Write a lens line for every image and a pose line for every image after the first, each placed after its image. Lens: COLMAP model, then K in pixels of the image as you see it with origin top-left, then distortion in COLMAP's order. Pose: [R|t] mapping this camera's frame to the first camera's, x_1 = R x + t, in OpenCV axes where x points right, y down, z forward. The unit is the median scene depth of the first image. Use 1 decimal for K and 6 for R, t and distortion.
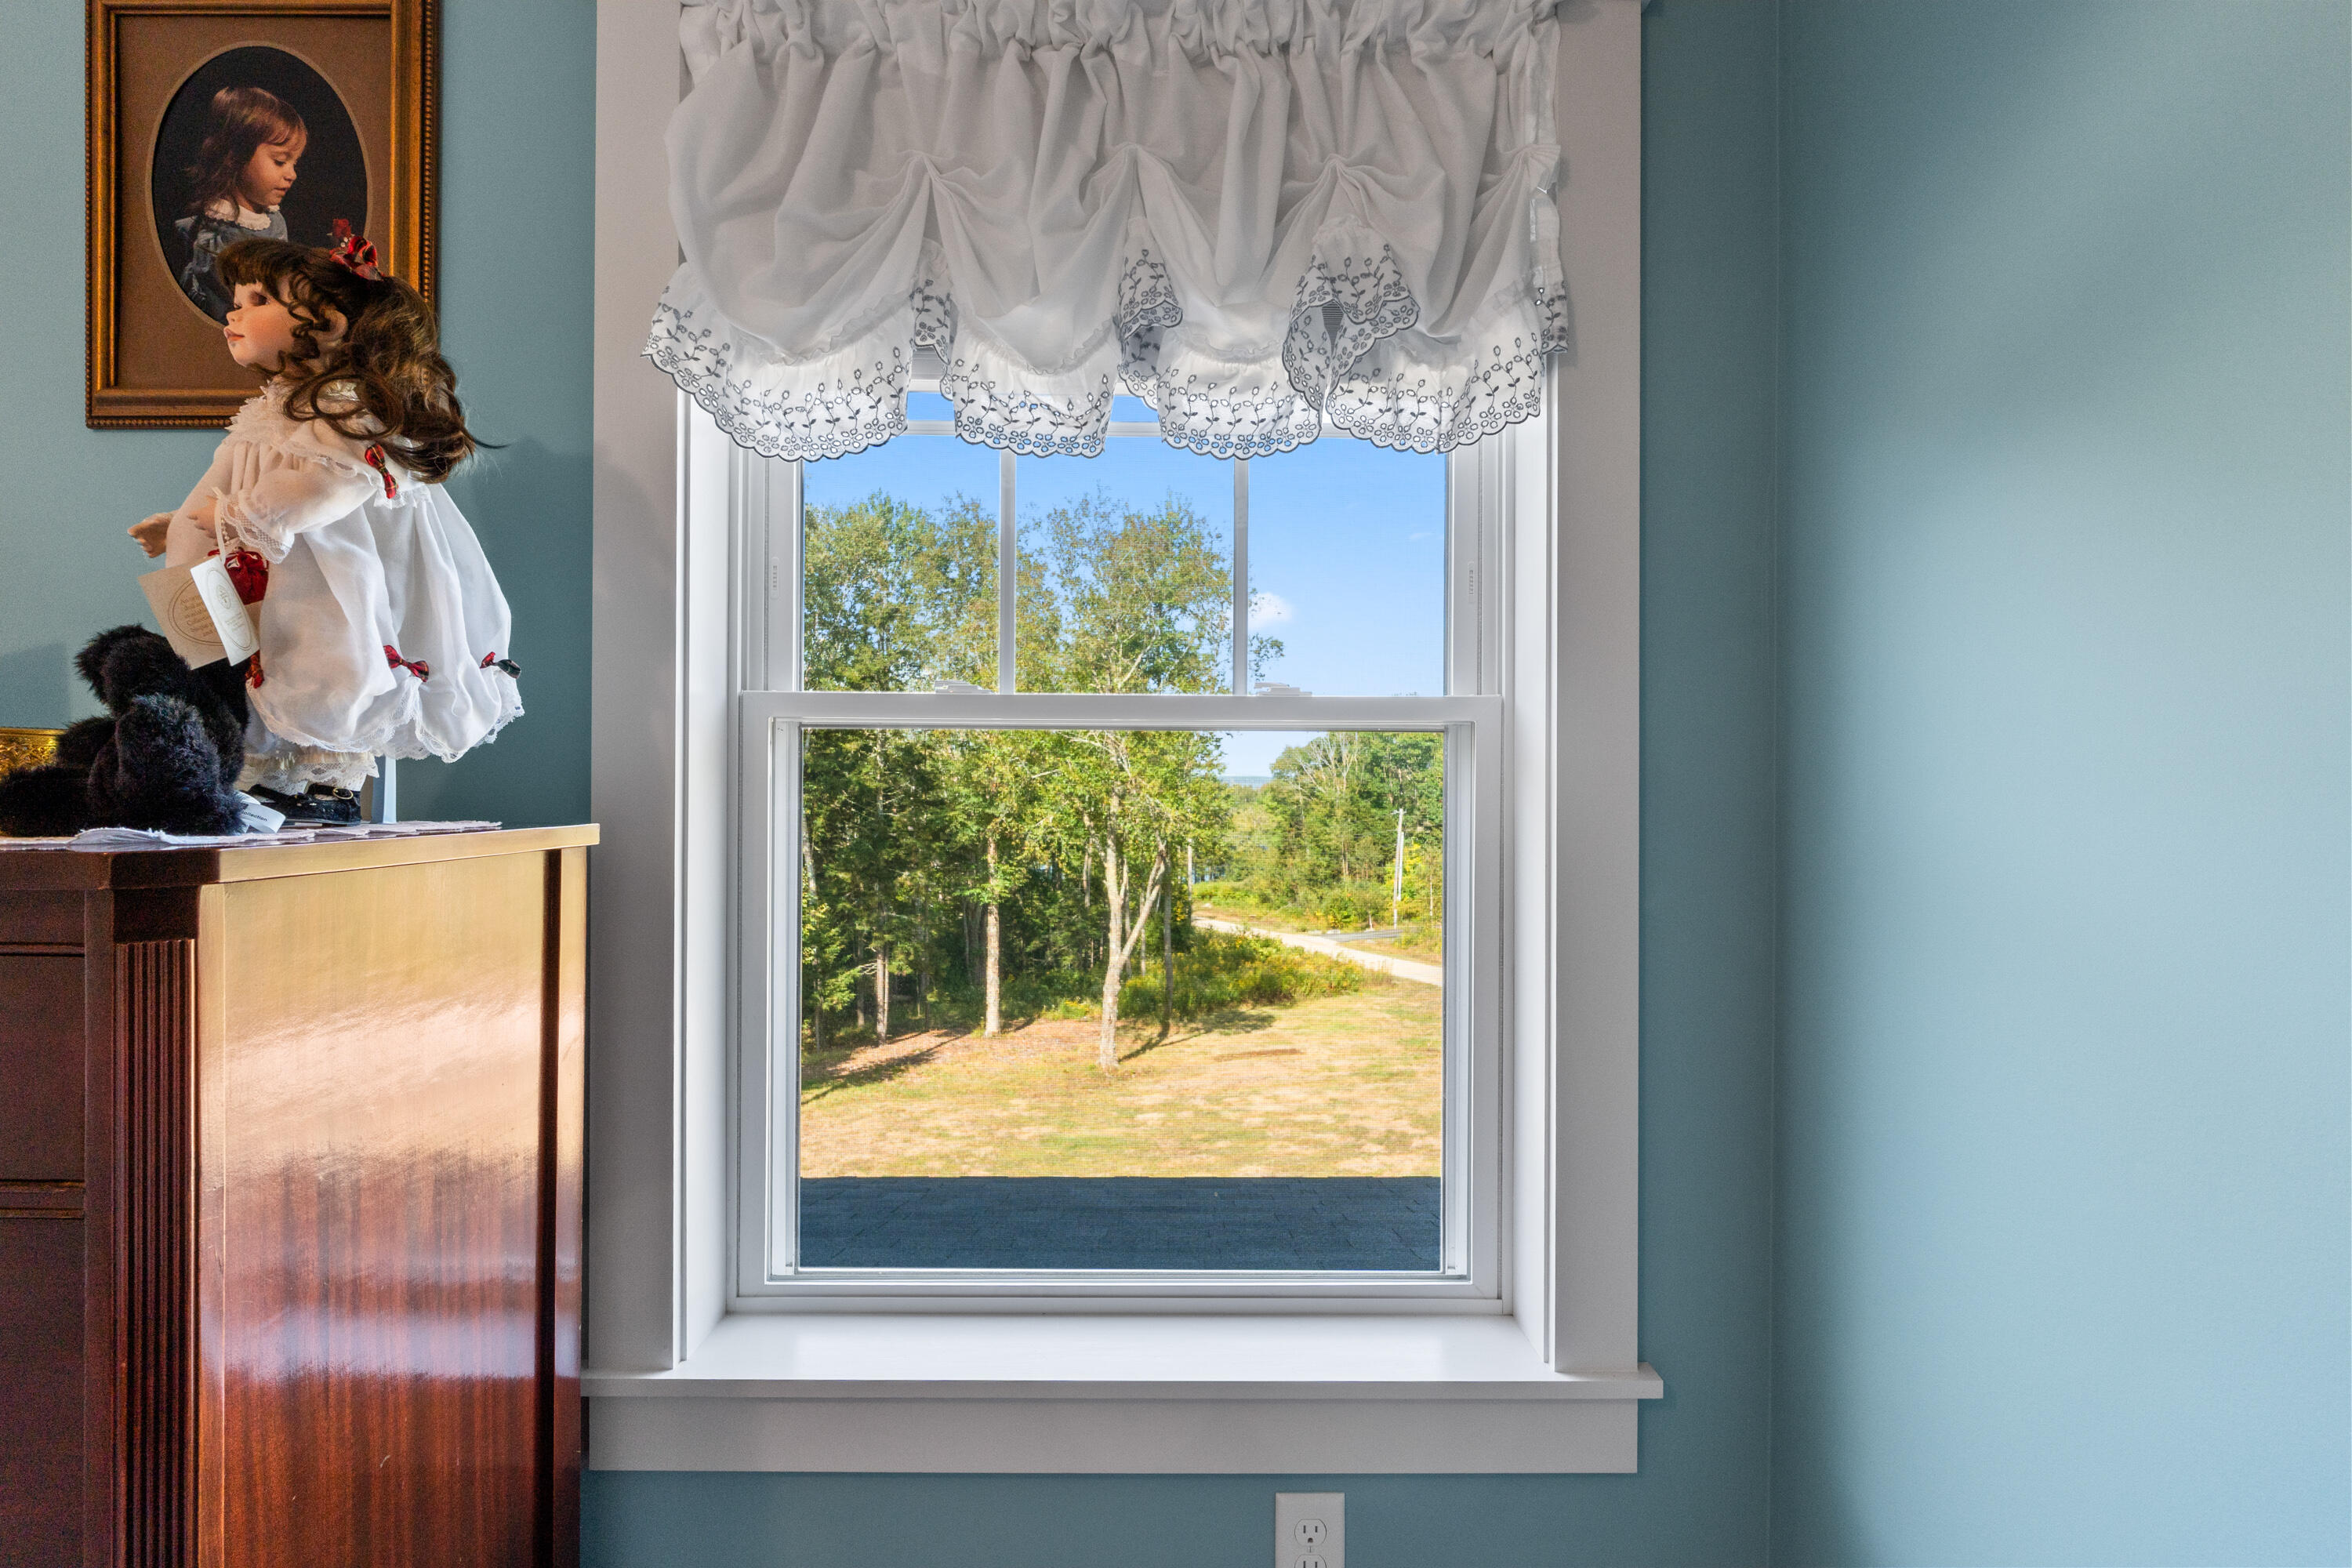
lens RADIAL K [[1106.5, 0, 1170.9], [0, 1106.5, 780.4], [0, 0, 1]] dist [-0.004238, -0.000360]
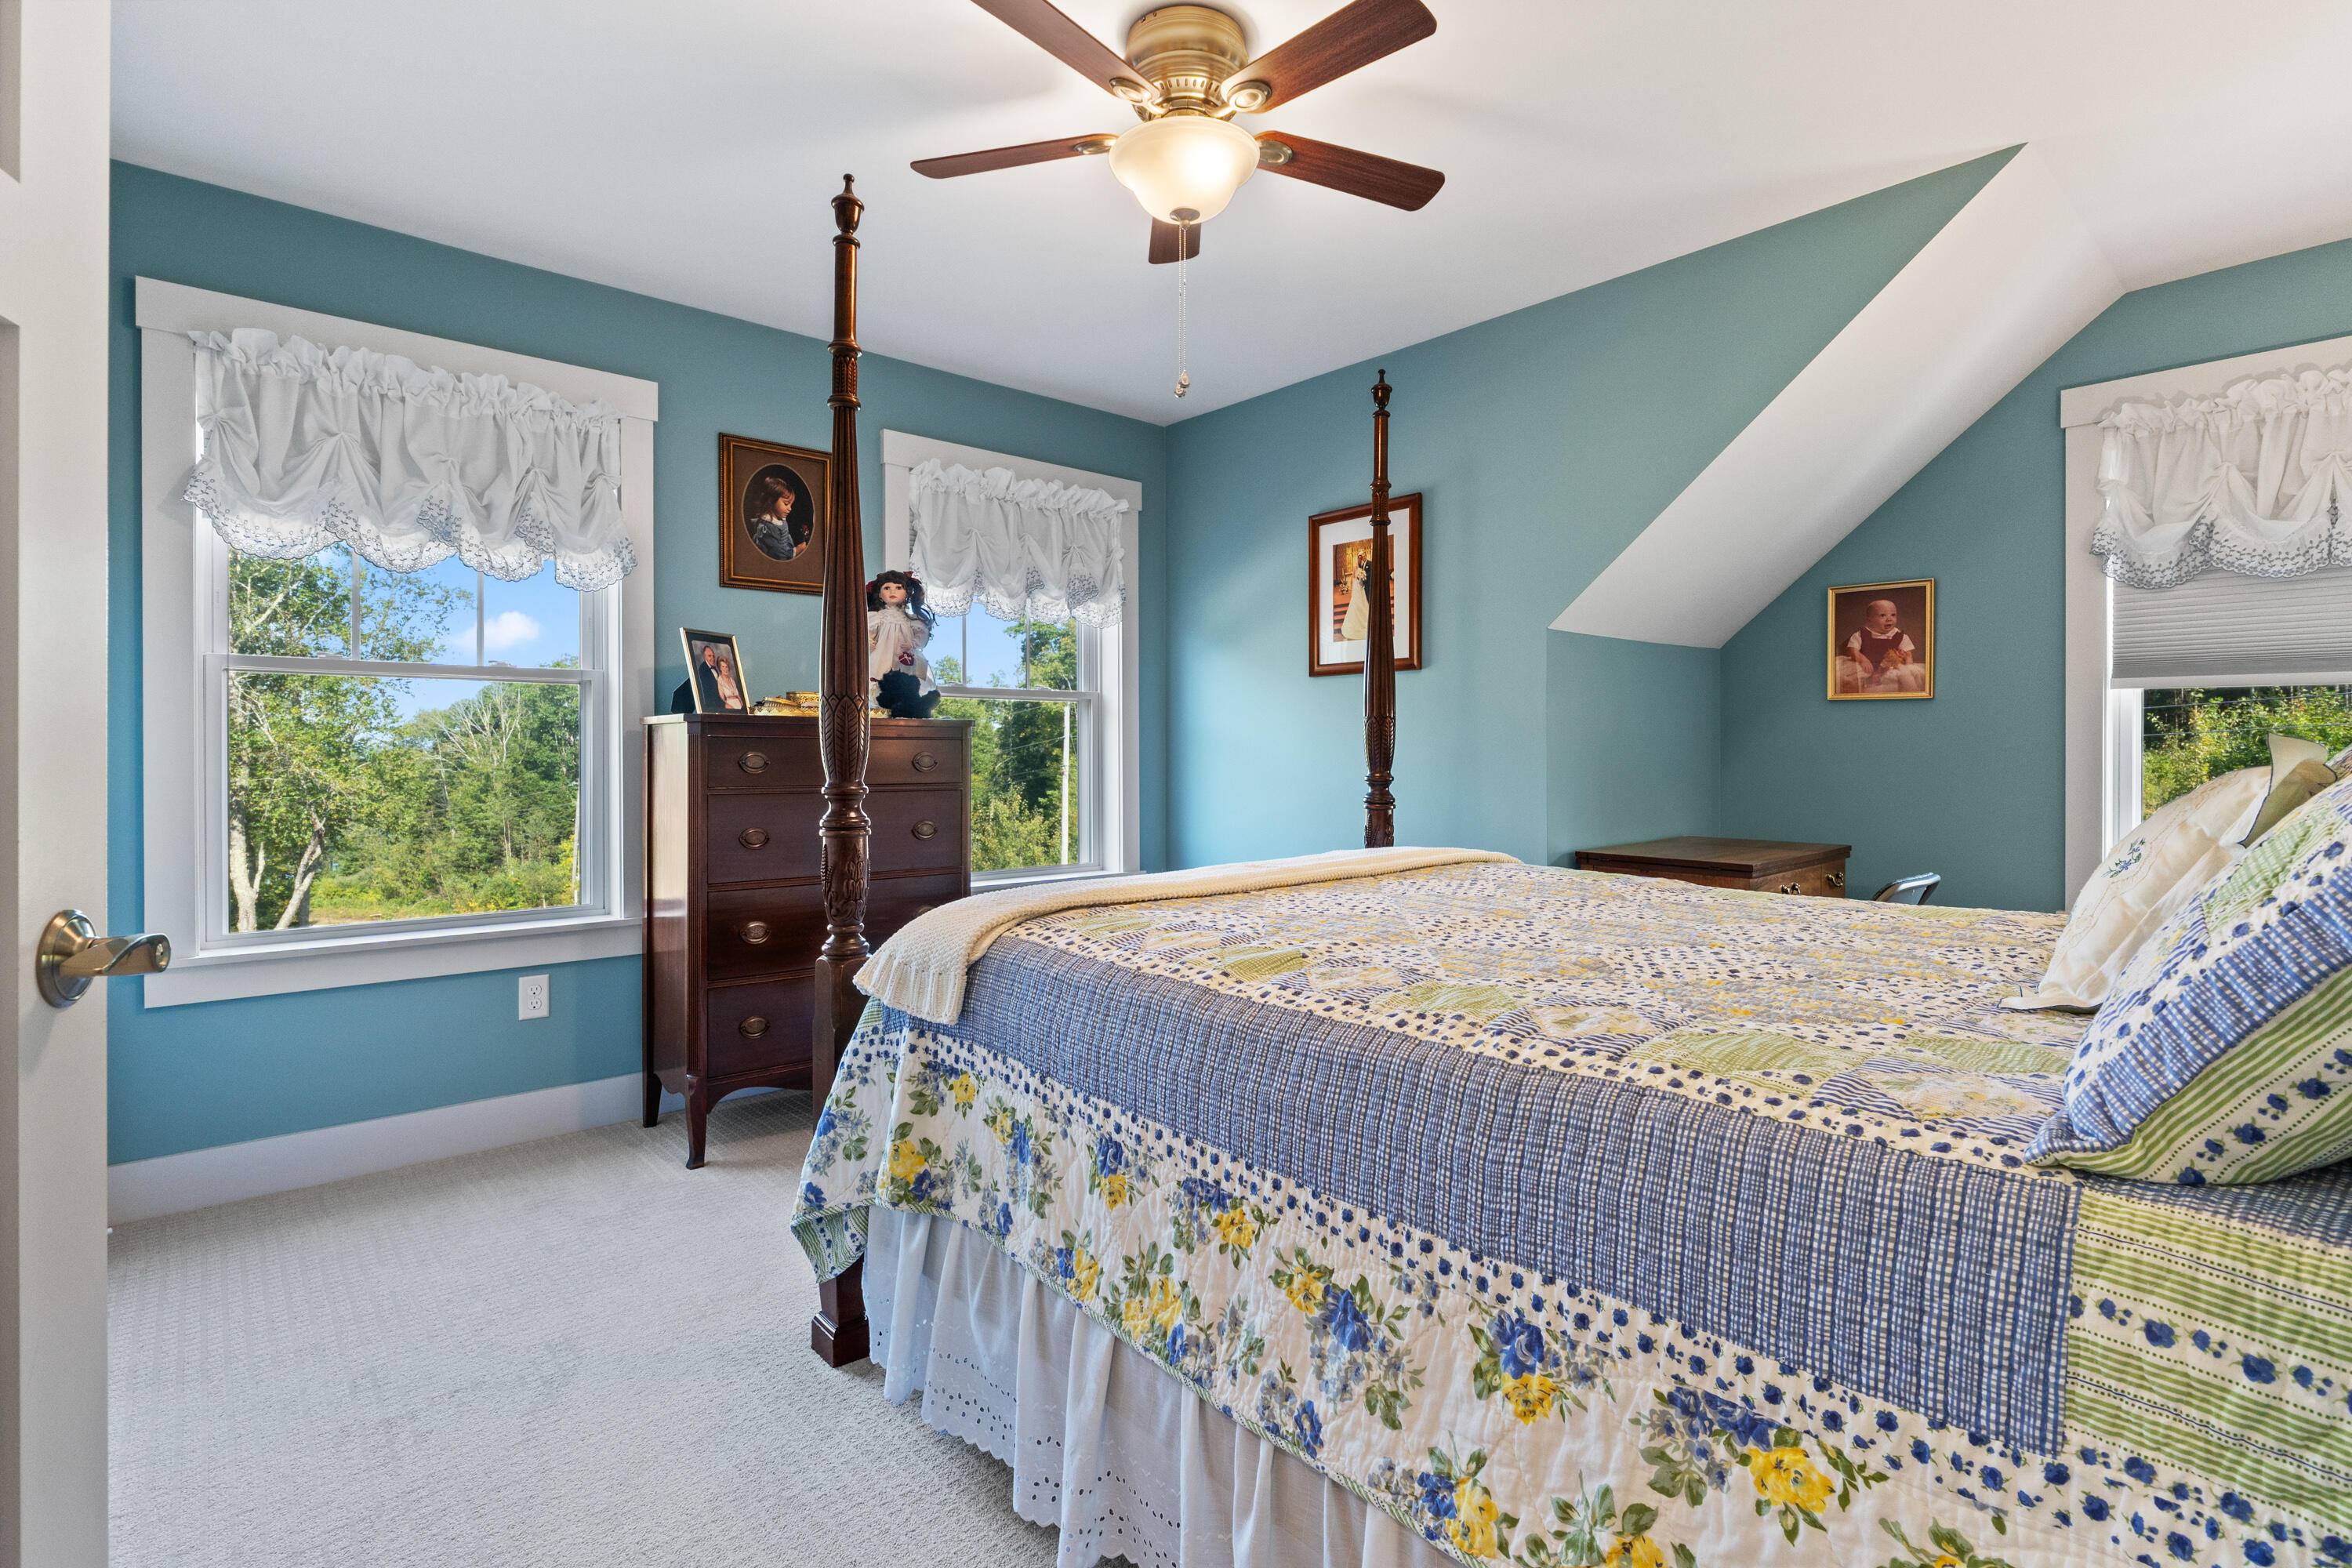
lens RADIAL K [[1247.0, 0, 1173.0], [0, 1247.0, 770.8], [0, 0, 1]] dist [-0.000559, -0.000091]
pose [[0.755339, -0.013575, 0.655194, -0.091856], [0.005051, 0.999876, 0.014894, 0.005146], [-0.655315, -0.007941, 0.755314, -0.093182]]
